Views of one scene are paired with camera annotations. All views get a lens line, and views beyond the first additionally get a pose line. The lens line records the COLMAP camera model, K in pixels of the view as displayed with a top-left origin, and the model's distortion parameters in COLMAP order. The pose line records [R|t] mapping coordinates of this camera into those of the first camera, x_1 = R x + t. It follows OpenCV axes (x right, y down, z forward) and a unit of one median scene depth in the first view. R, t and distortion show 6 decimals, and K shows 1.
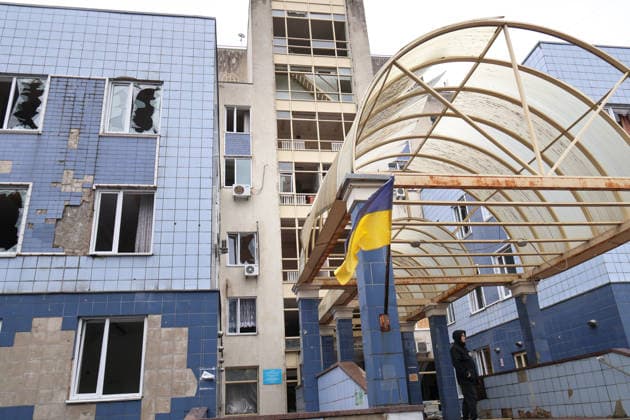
lens RADIAL K [[520.8, 0, 316.7], [0, 520.8, 203.9], [0, 0, 1]] dist [-0.004154, 0.005418]
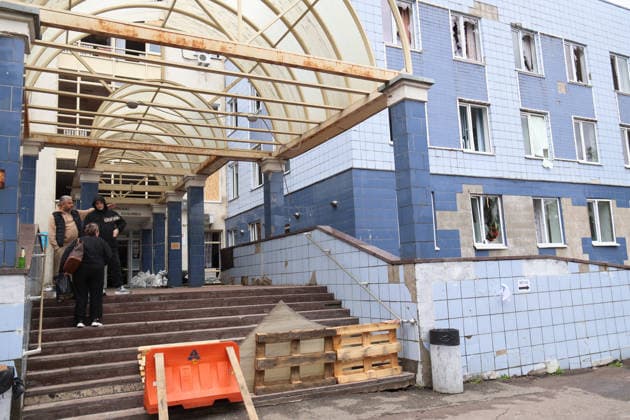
lens RADIAL K [[520.8, 0, 327.1], [0, 520.8, 210.2], [0, 0, 1]] dist [-0.004154, 0.005418]
pose [[0.947866, 0.060307, 0.312909, 0.191145], [-0.135616, 0.964912, 0.224842, 0.003322], [-0.288370, -0.255556, 0.922786, 0.010980]]
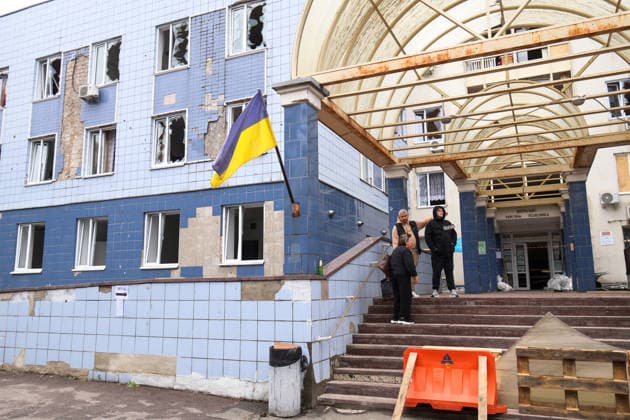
lens RADIAL K [[520.8, 0, 309.9], [0, 520.8, 213.7], [0, 0, 1]] dist [-0.004154, 0.005418]
pose [[0.829331, -0.032242, -0.557827, 0.413254], [0.178650, 0.961231, 0.210044, -0.004771], [0.529428, -0.273852, 0.802939, 0.025765]]
